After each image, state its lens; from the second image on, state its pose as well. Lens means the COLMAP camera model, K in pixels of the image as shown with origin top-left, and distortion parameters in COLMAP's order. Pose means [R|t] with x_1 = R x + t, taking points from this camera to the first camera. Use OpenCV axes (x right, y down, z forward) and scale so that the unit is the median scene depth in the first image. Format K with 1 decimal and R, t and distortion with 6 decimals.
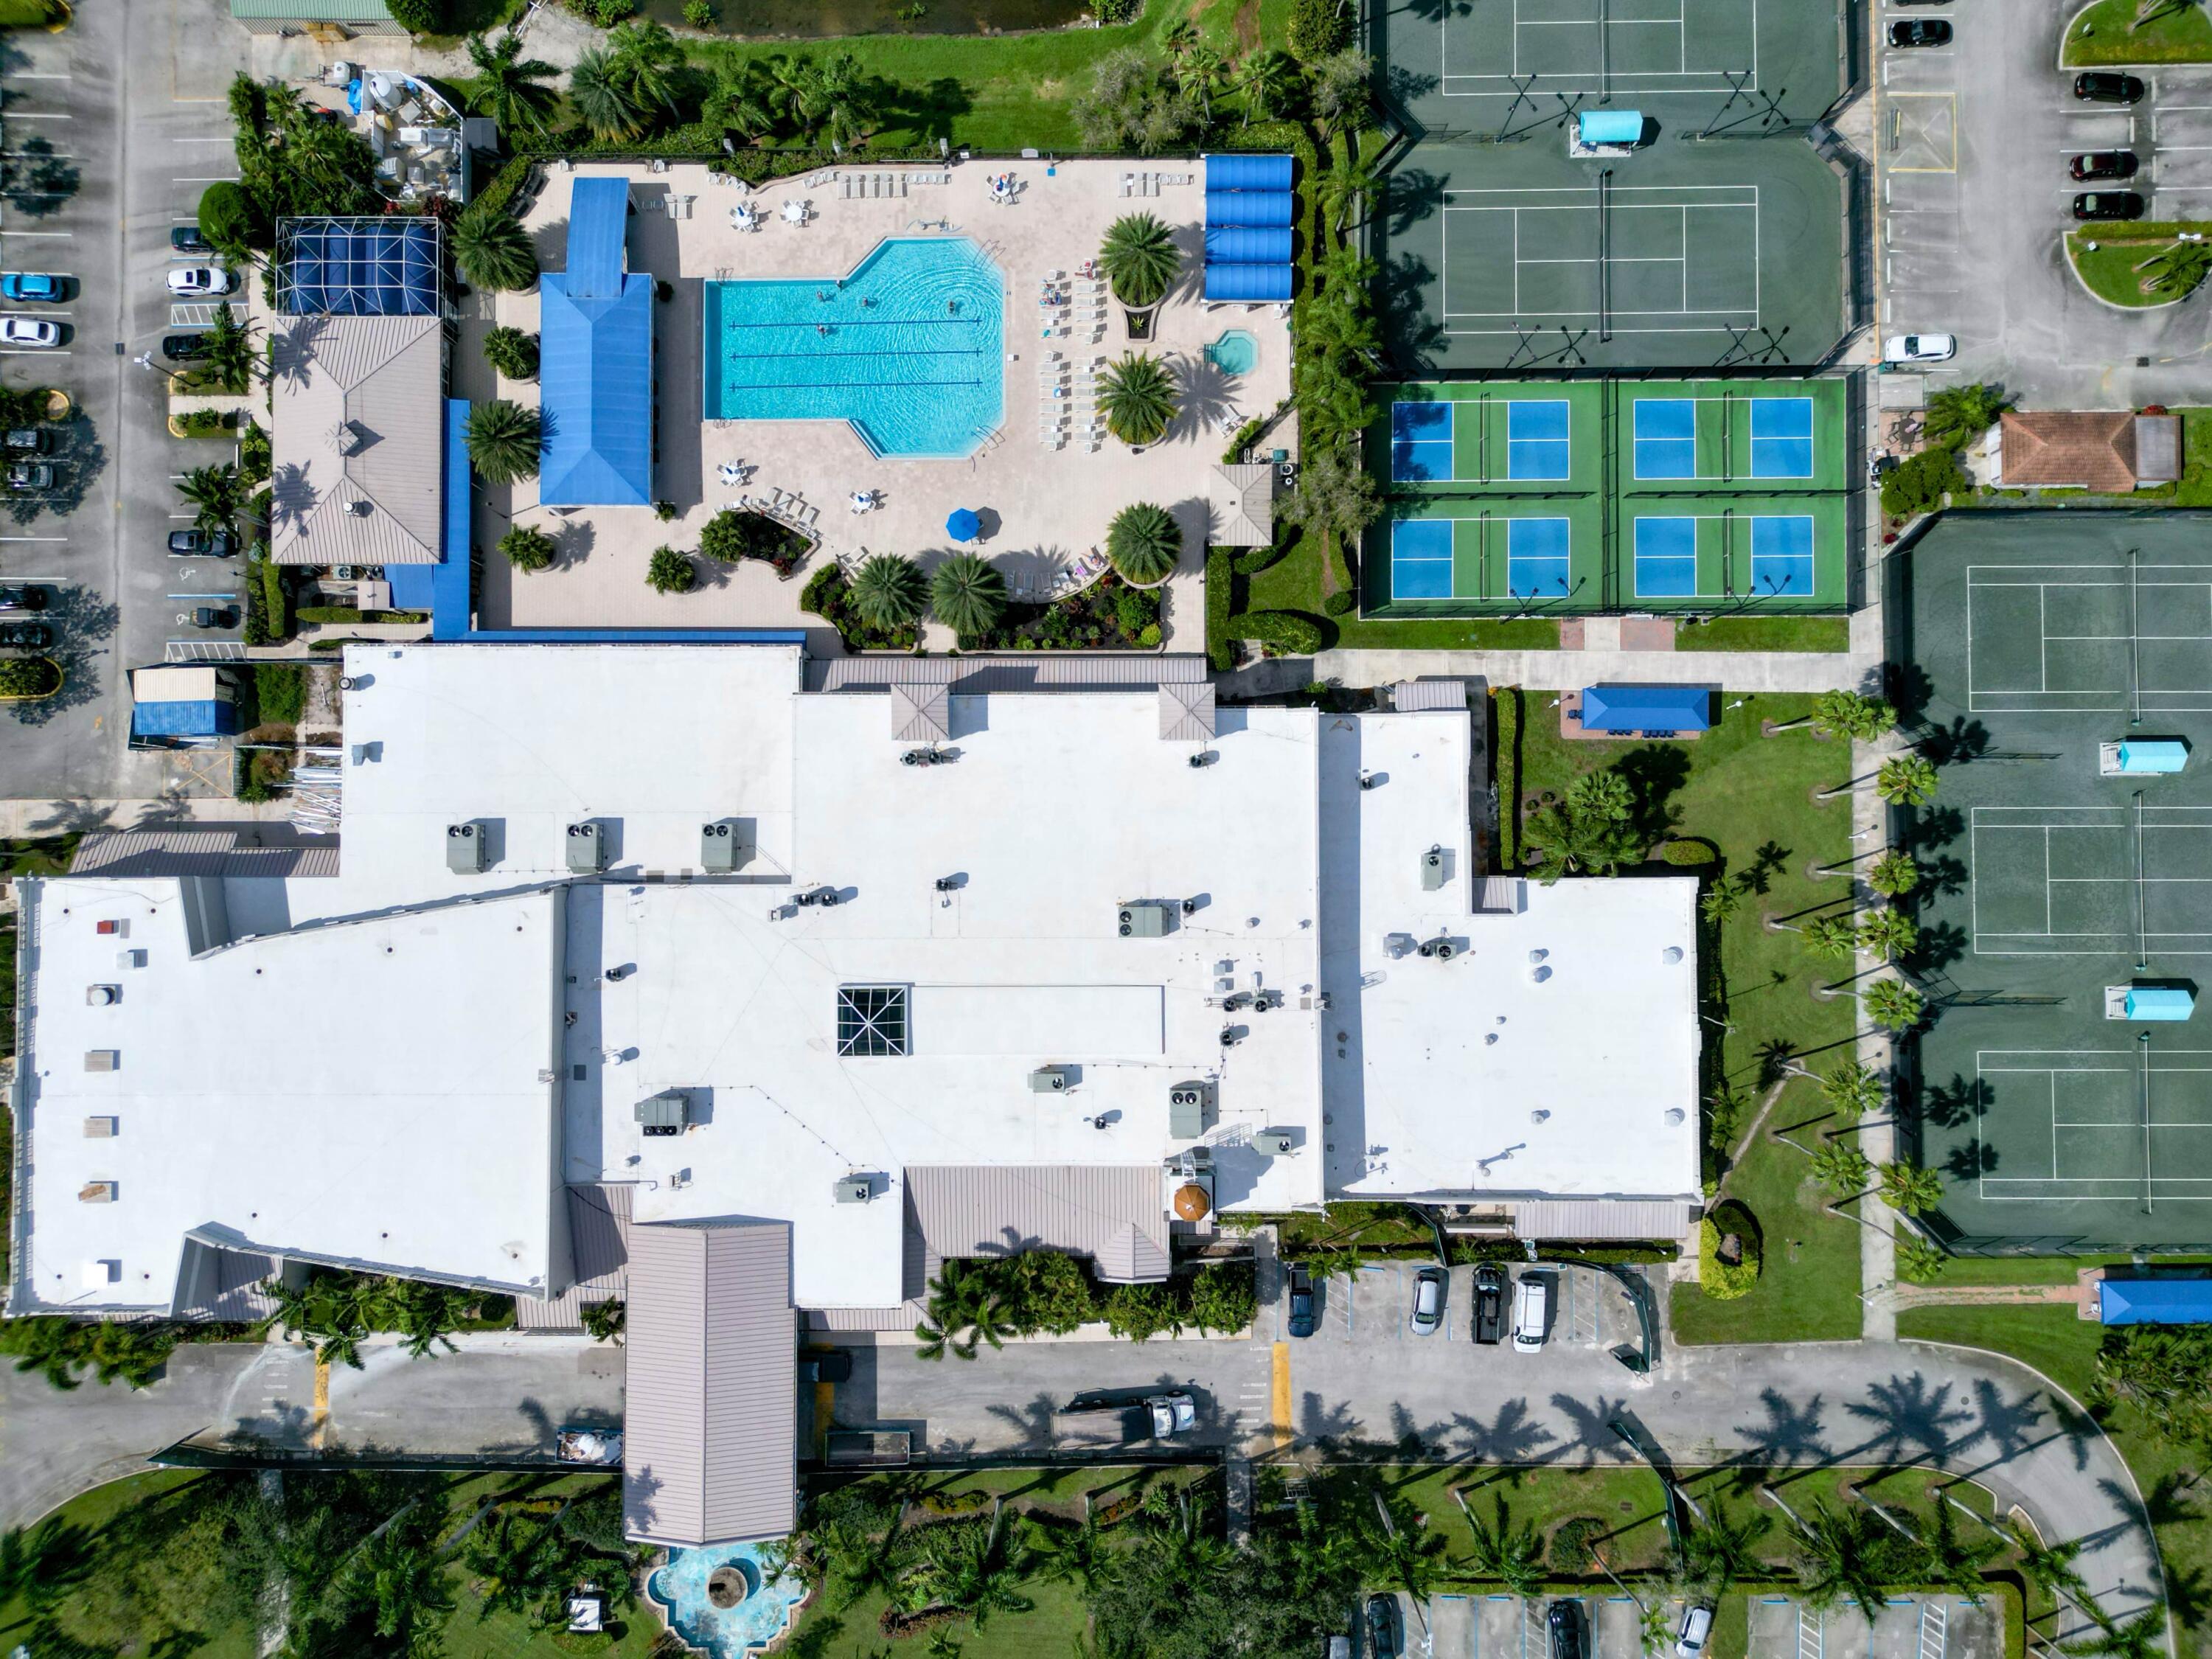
lens RADIAL K [[1554.4, 0, 1096.7], [0, 1554.4, 828.2], [0, 0, 1]] dist [0.076009, -0.088439]
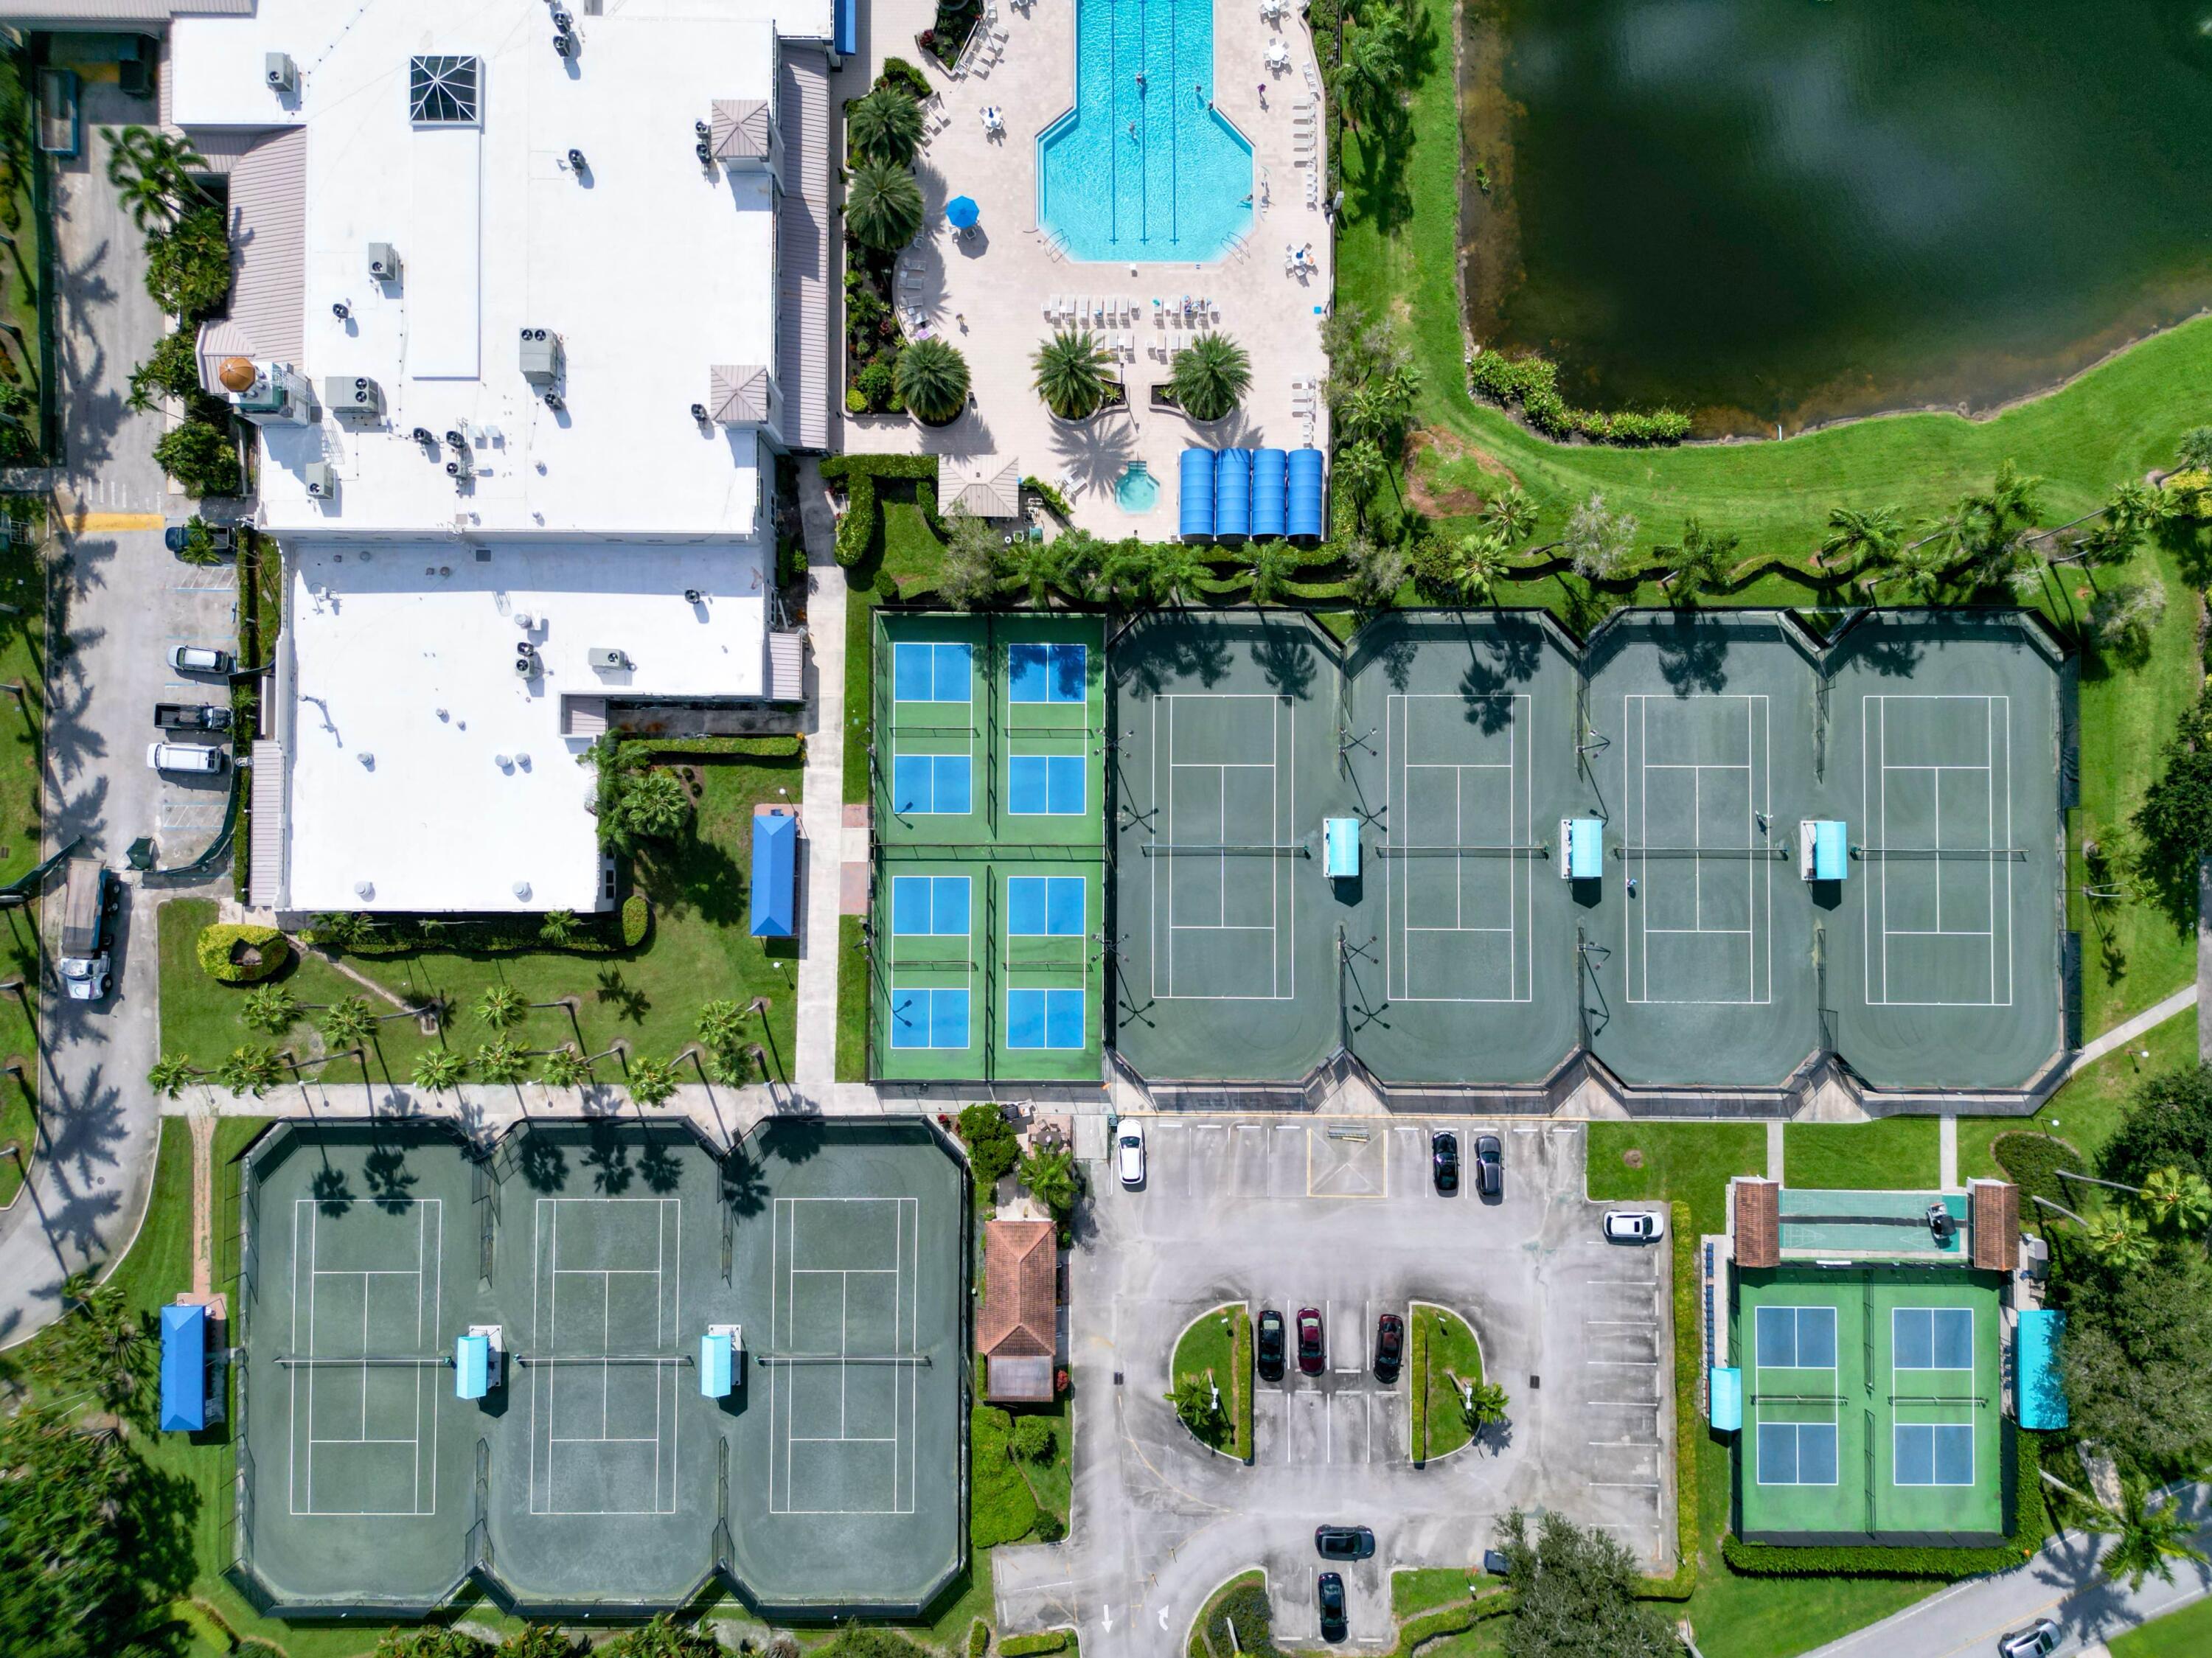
lens RADIAL K [[1554.3, 0, 1096.7], [0, 1554.3, 827.7], [0, 0, 1]] dist [0.076009, -0.088439]
pose [[-0.005625, 0.999871, -0.015026, 0.328310], [-0.999439, -0.005125, 0.033083, -0.316705], [0.033002, 0.015204, 0.999340, -0.010937]]
